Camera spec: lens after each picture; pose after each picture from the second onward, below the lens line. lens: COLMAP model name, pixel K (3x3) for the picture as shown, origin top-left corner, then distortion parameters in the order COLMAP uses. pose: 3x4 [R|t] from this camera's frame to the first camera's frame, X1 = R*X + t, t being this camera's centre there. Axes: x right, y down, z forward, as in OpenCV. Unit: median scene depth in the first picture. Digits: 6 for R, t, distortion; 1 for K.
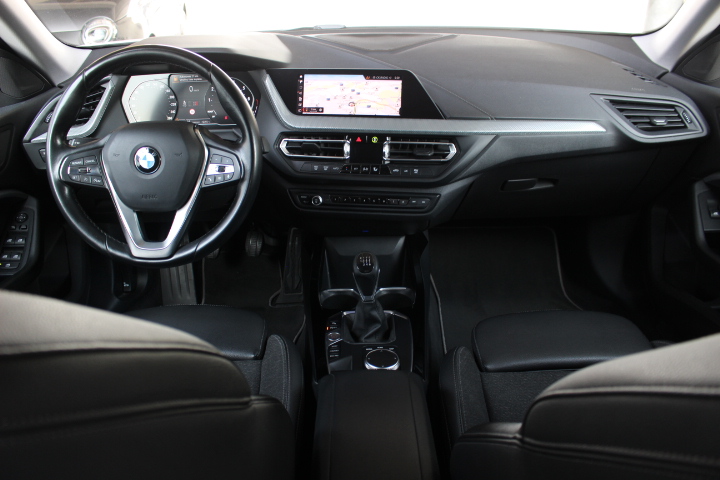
lens RADIAL K [[611.6, 0, 360.0], [0, 611.6, 240.0], [0, 0, 1]] dist [-0.071383, 0.000323]
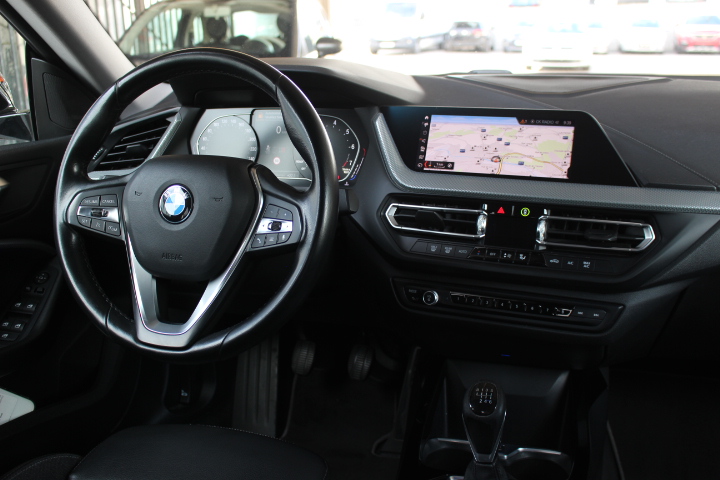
lens RADIAL K [[727.5, 0, 360.0], [0, 727.5, 240.0], [0, 0, 1]] dist [-0.085474, 0.002760]
pose [[0.957023, 0.075722, -0.279953, 0.073737], [-0.128866, 0.975812, -0.176593, 0.023889], [0.259809, 0.205080, 0.943632, 0.230410]]
